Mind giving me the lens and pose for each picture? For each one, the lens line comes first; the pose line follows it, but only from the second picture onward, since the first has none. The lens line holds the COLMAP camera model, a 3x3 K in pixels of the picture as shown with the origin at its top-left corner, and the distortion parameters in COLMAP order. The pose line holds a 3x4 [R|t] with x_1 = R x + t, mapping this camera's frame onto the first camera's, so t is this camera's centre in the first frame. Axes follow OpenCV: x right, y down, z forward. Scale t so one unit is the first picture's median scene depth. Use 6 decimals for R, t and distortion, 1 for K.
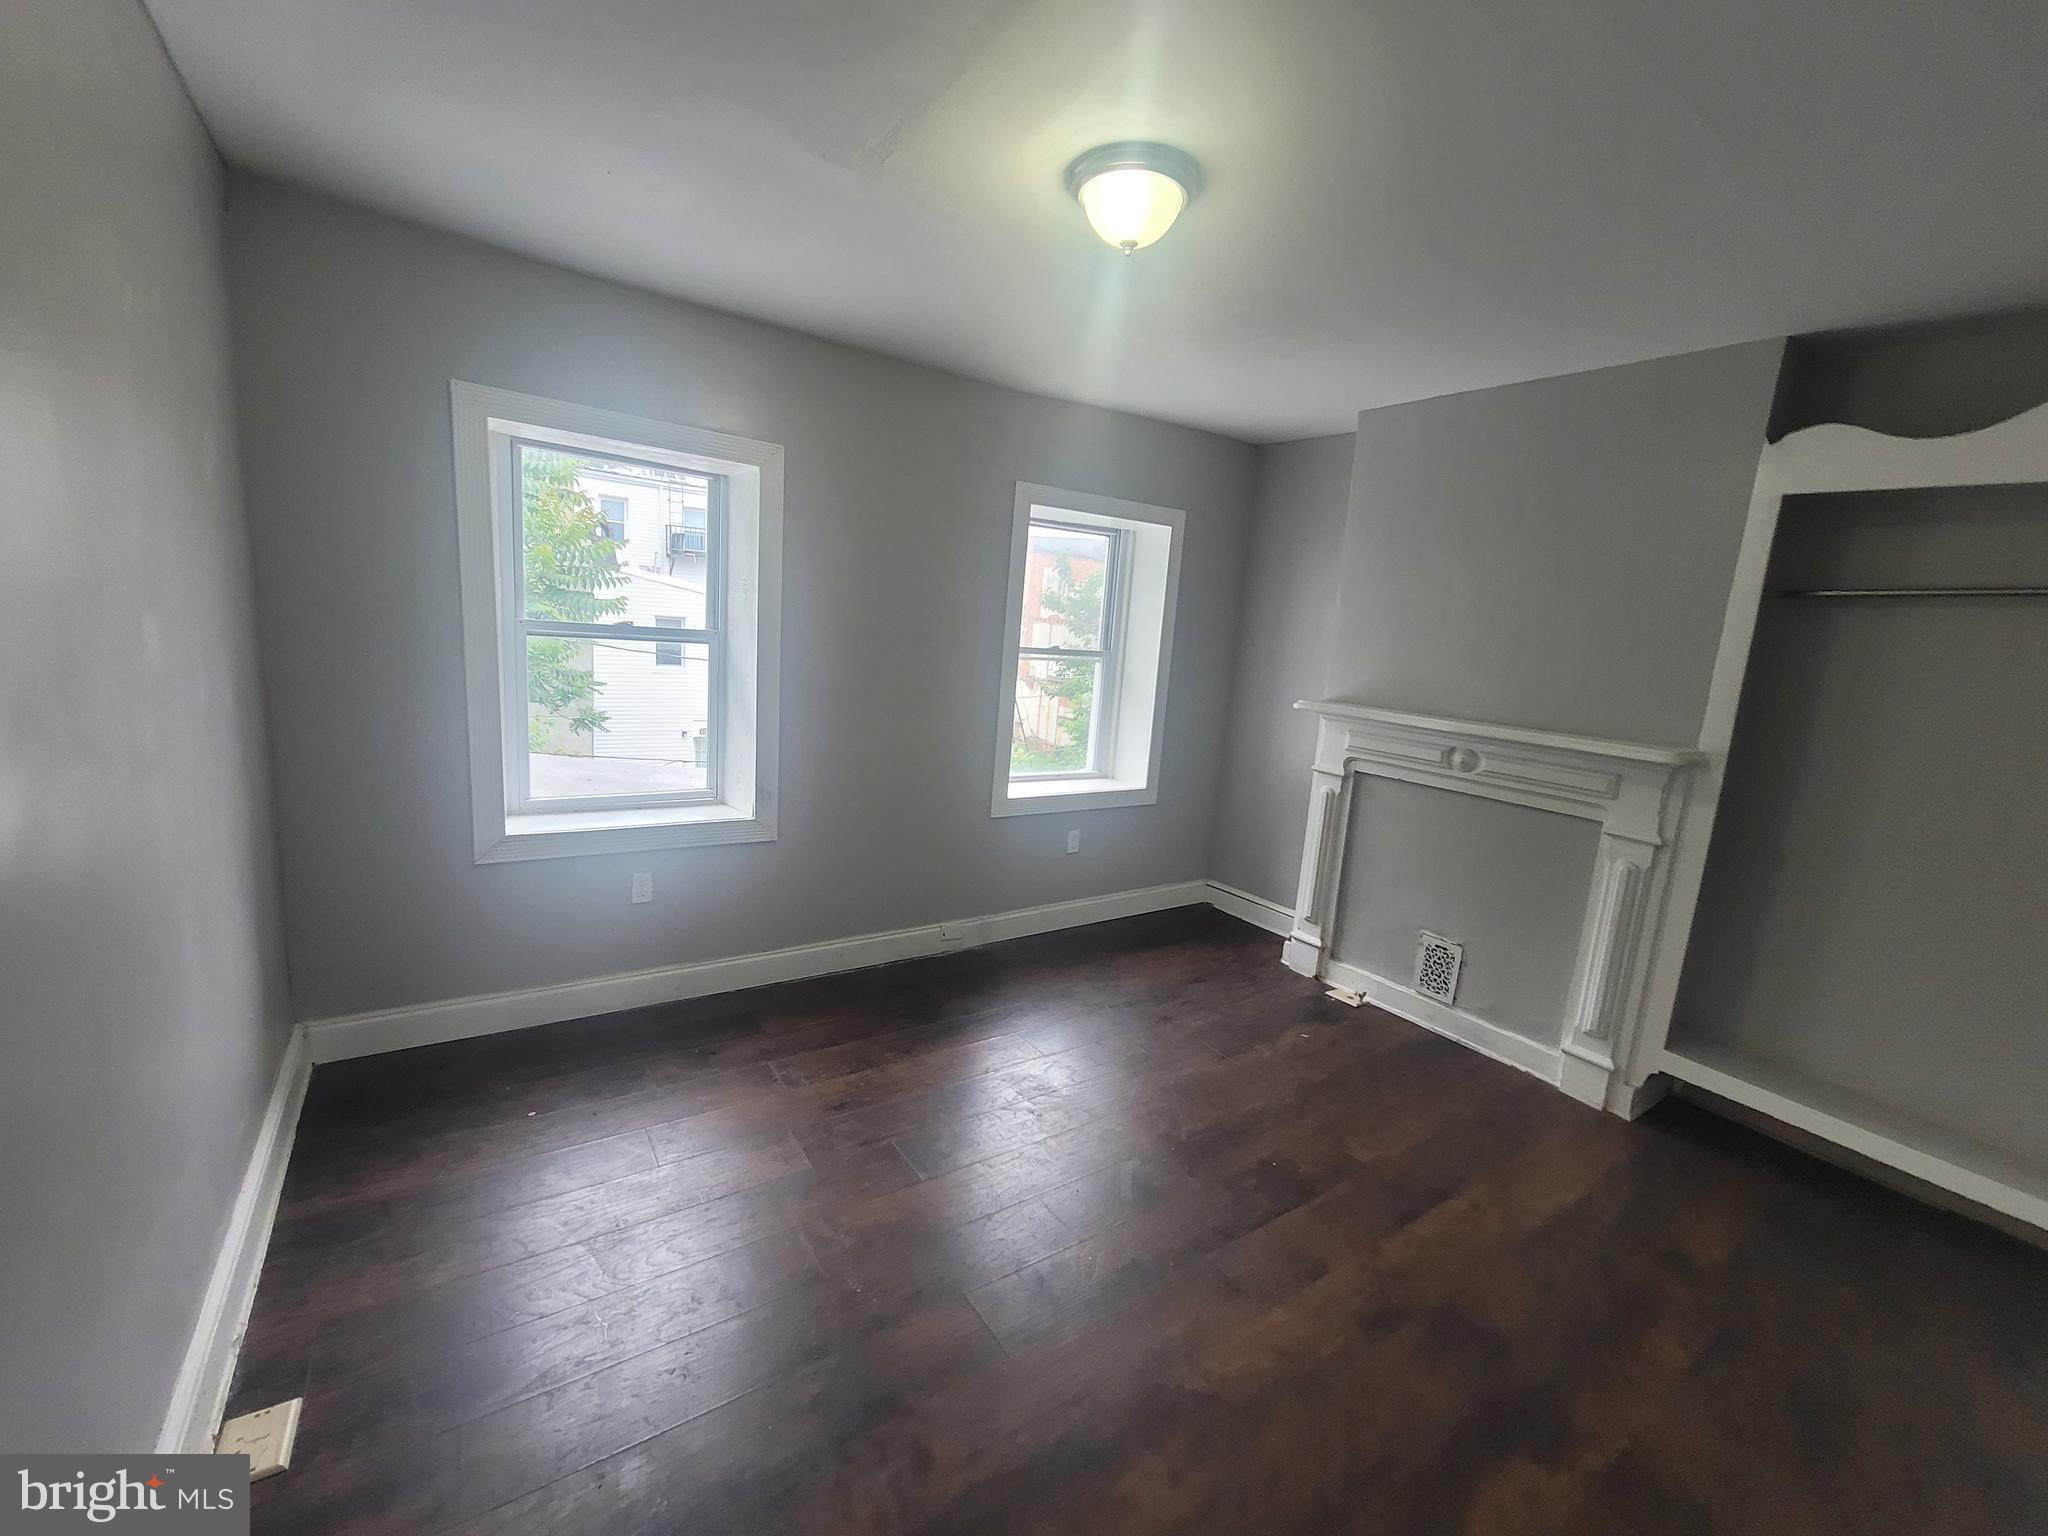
lens RADIAL K [[817.5, 0, 997.5], [0, 817.5, 764.3], [0, 0, 1]] dist [-0.000926, -0.008108]
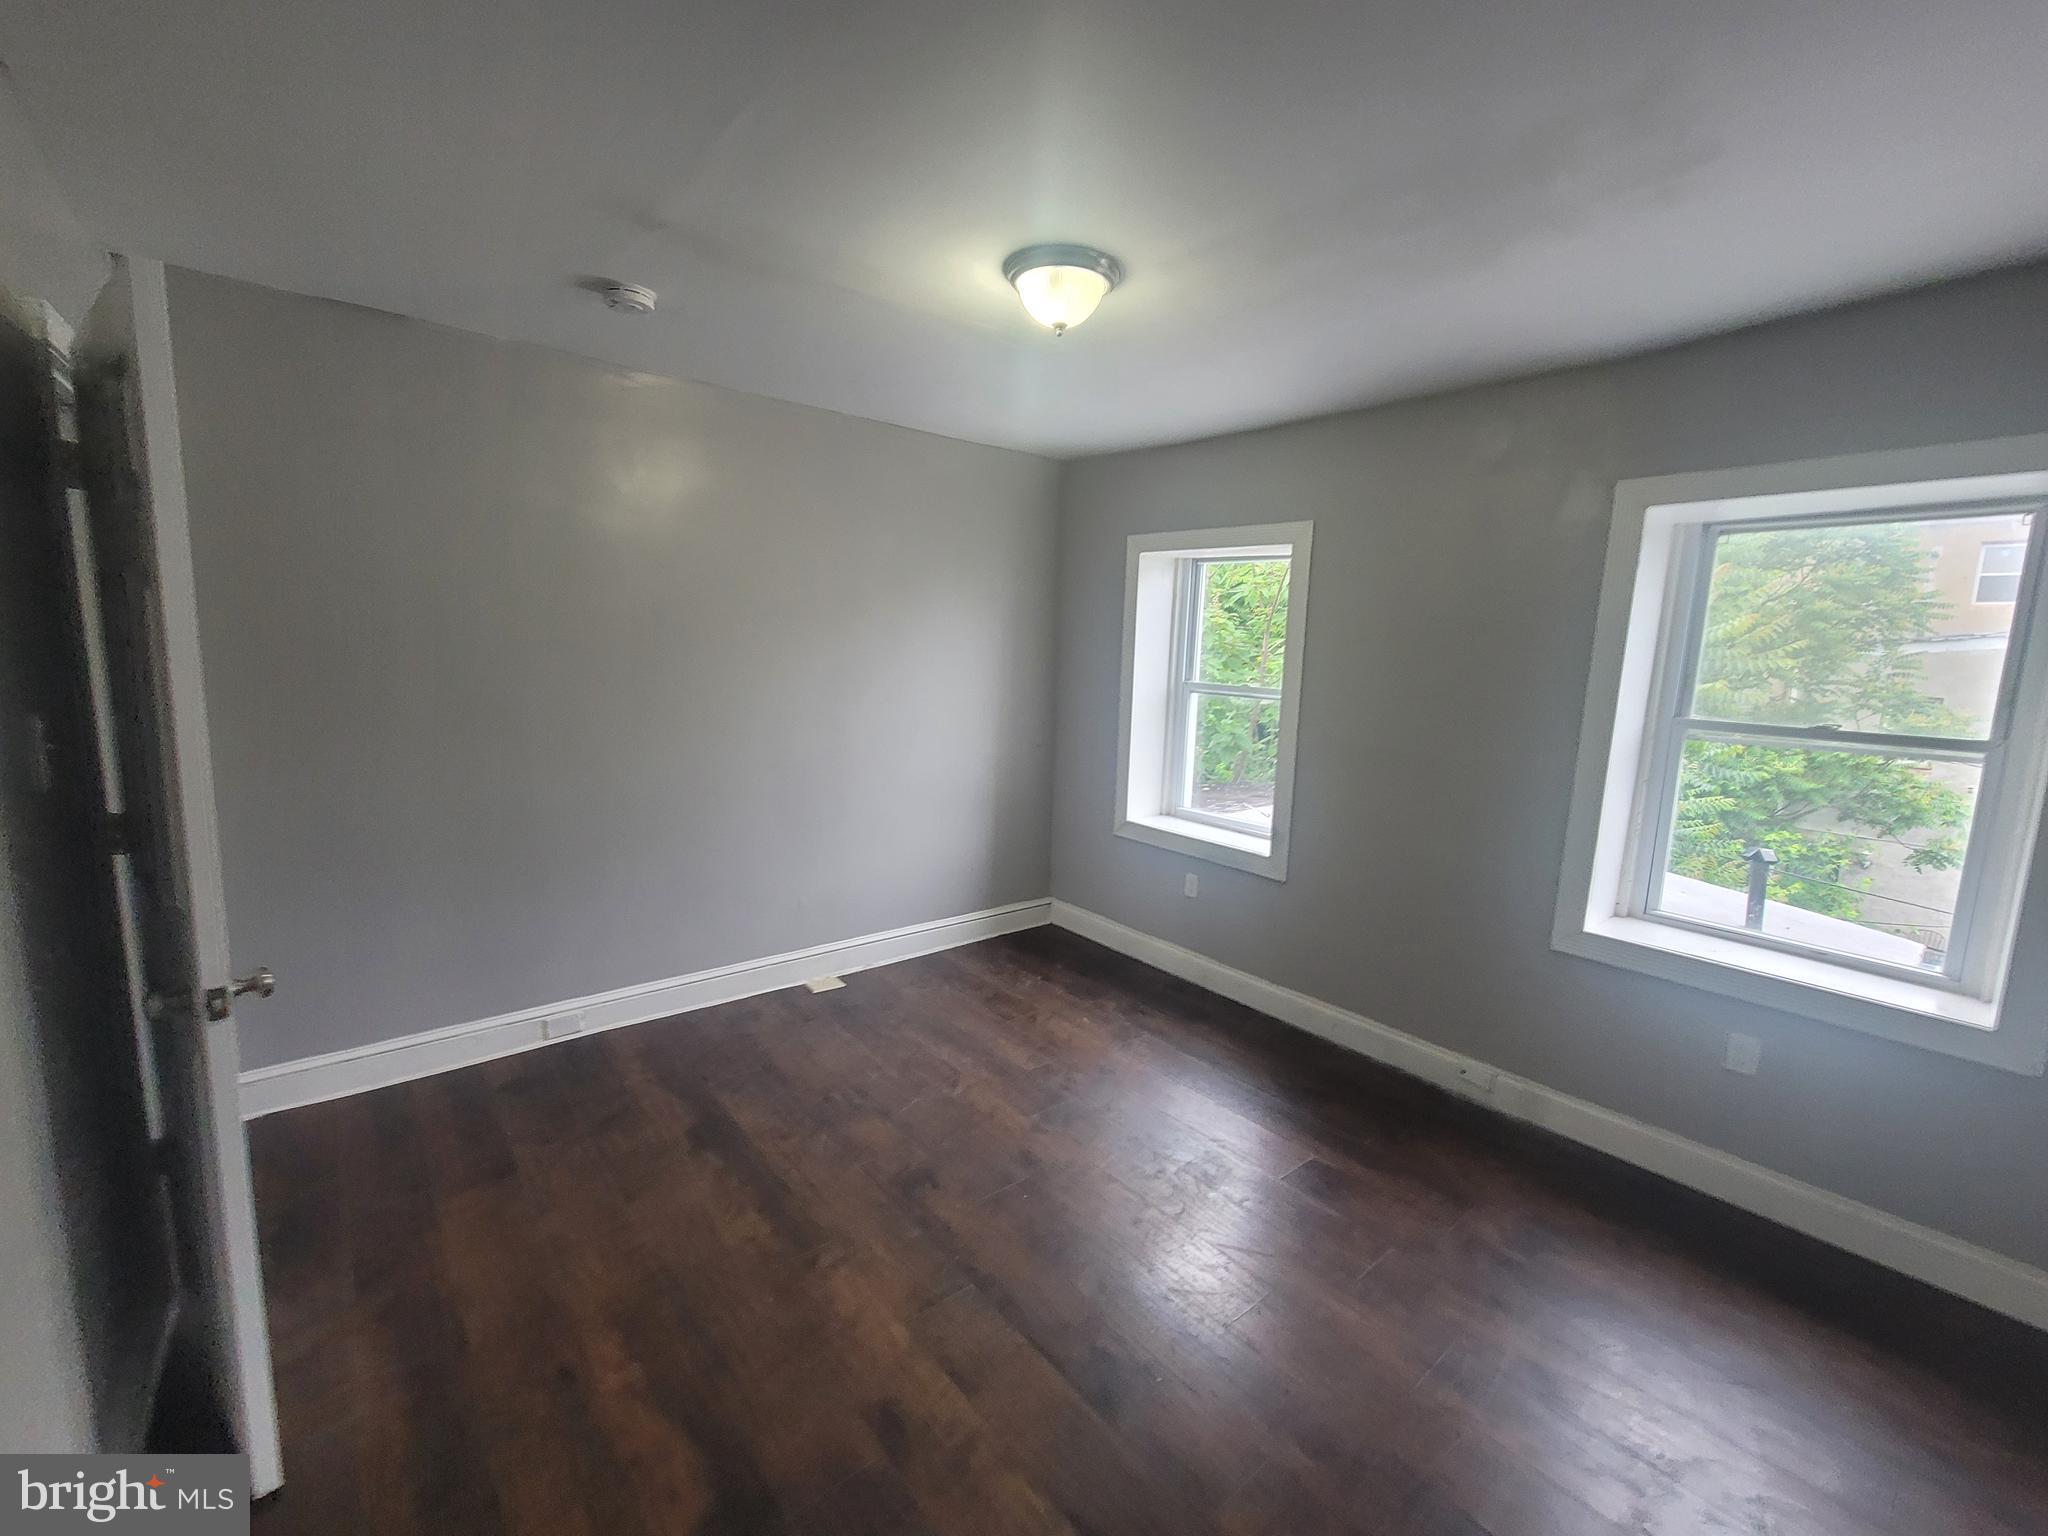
lens RADIAL K [[827.6, 0, 1061.8], [0, 827.6, 757.4], [0, 0, 1]] dist [0.000743, 0.000096]
pose [[0.151110, 0.058699, -0.986773, 0.768013], [-0.200910, 0.979224, 0.027483, -0.039255], [0.967885, 0.194099, 0.159764, 0.523003]]
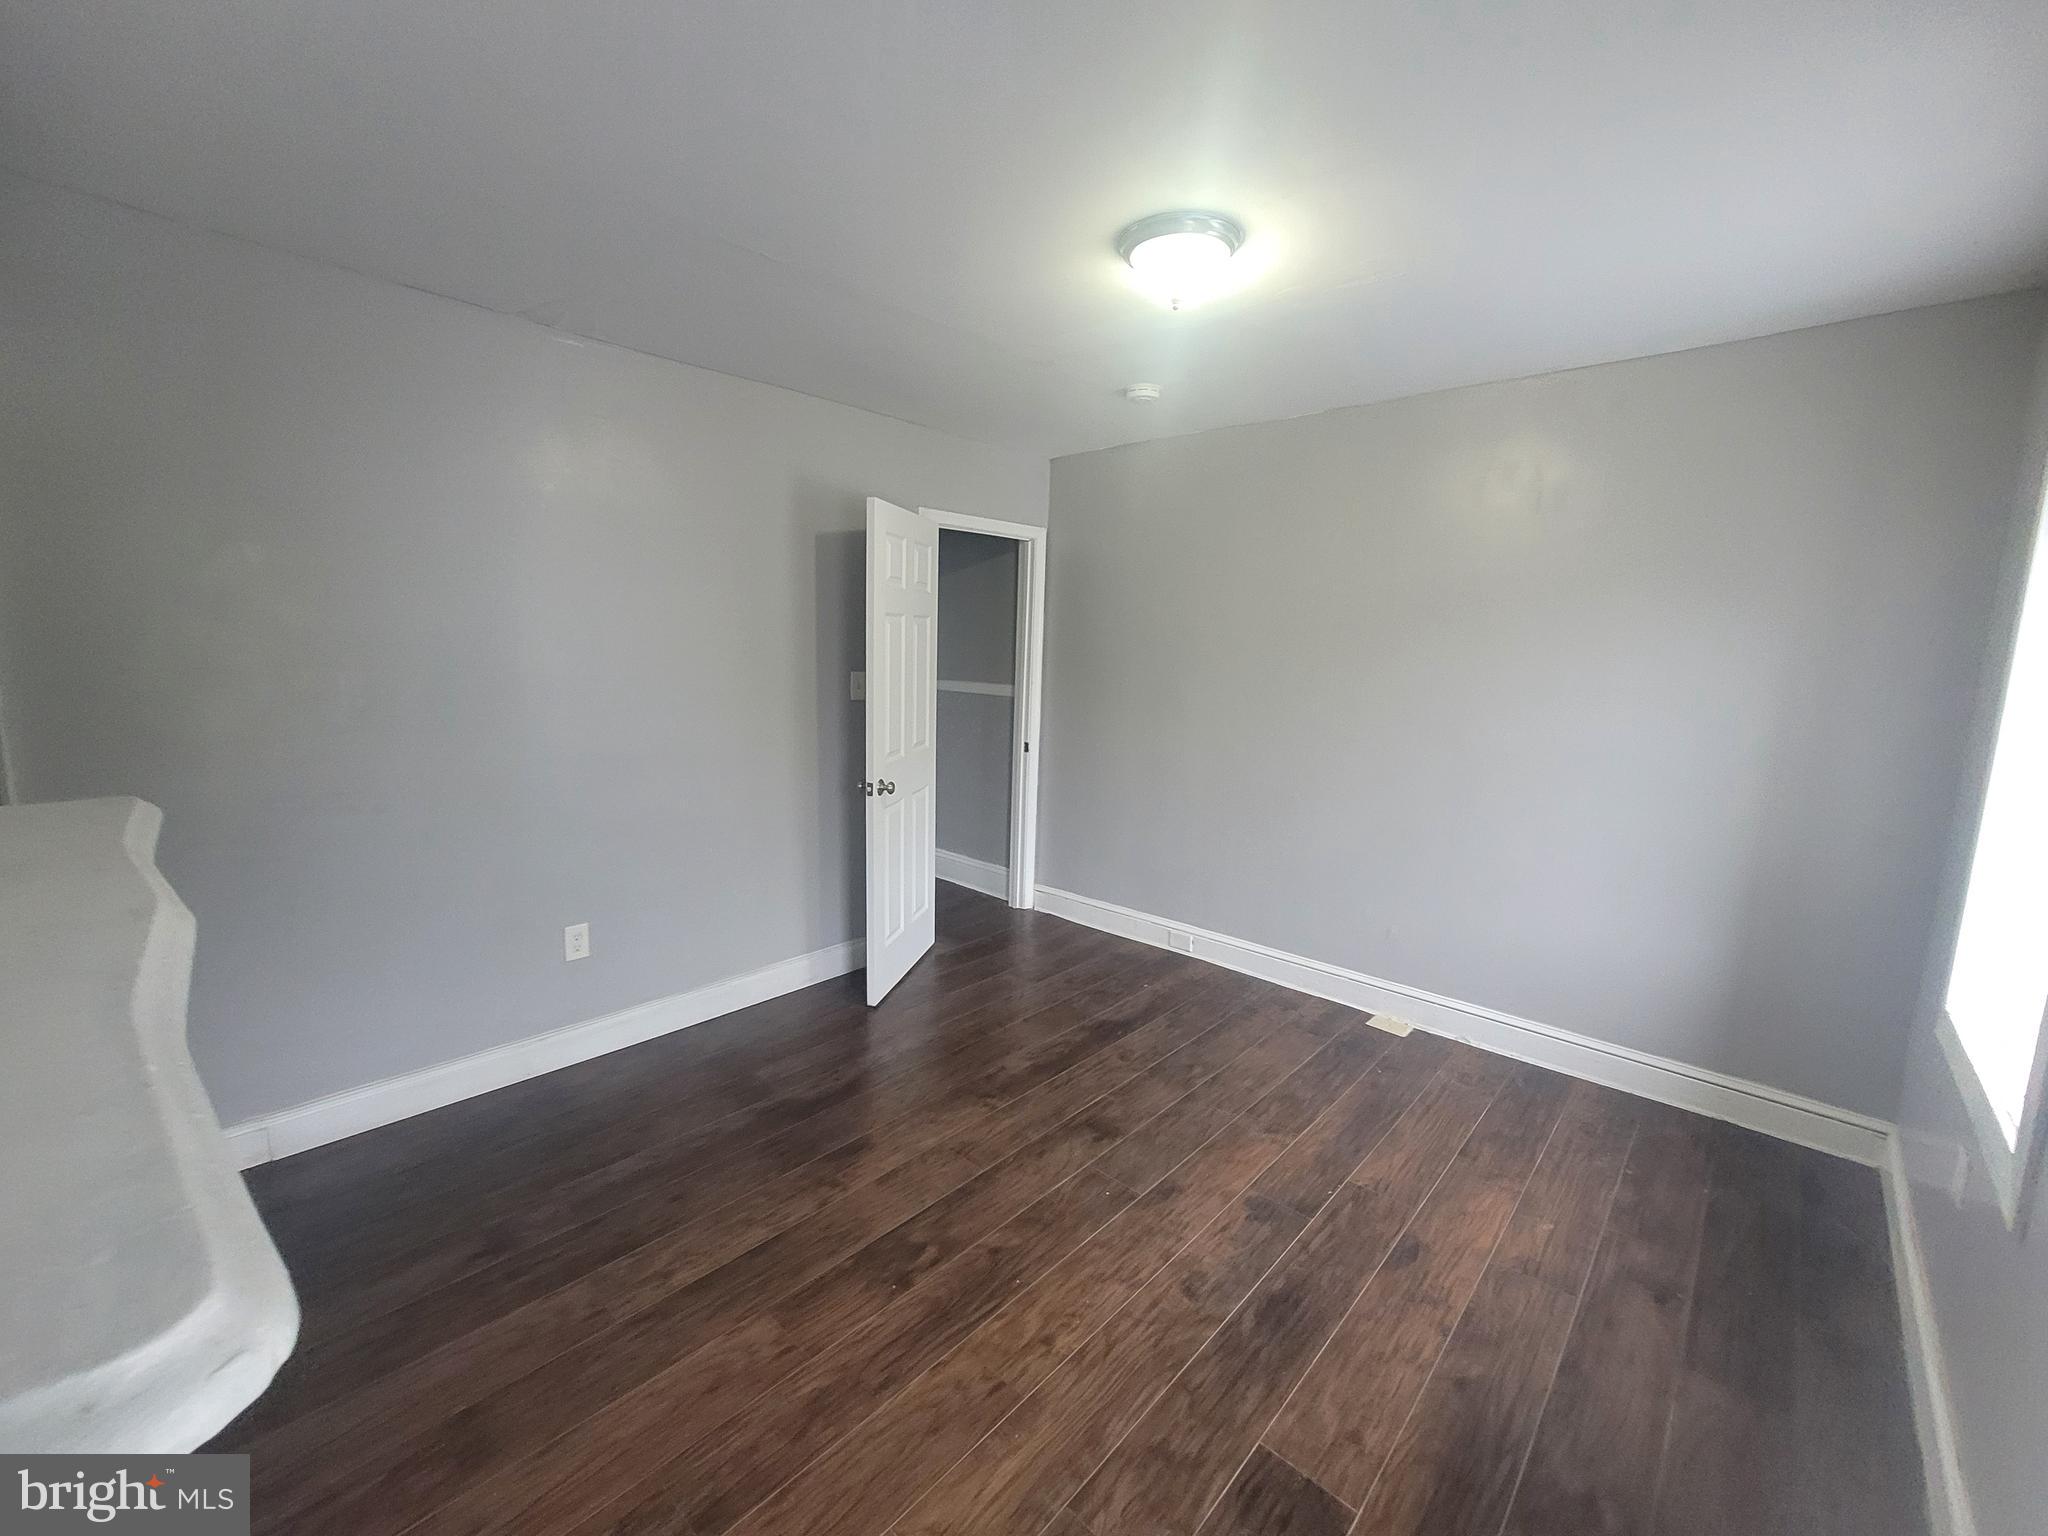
lens RADIAL K [[859.8, 0, 1006.9], [0, 859.8, 753.2], [0, 0, 1]] dist [-0.000694, 0.000029]
pose [[-0.966872, -0.061883, -0.247647, 0.355619], [-0.132801, 0.950481, 0.280979, -0.197221], [0.217996, 0.304558, -0.927212, 1.243680]]
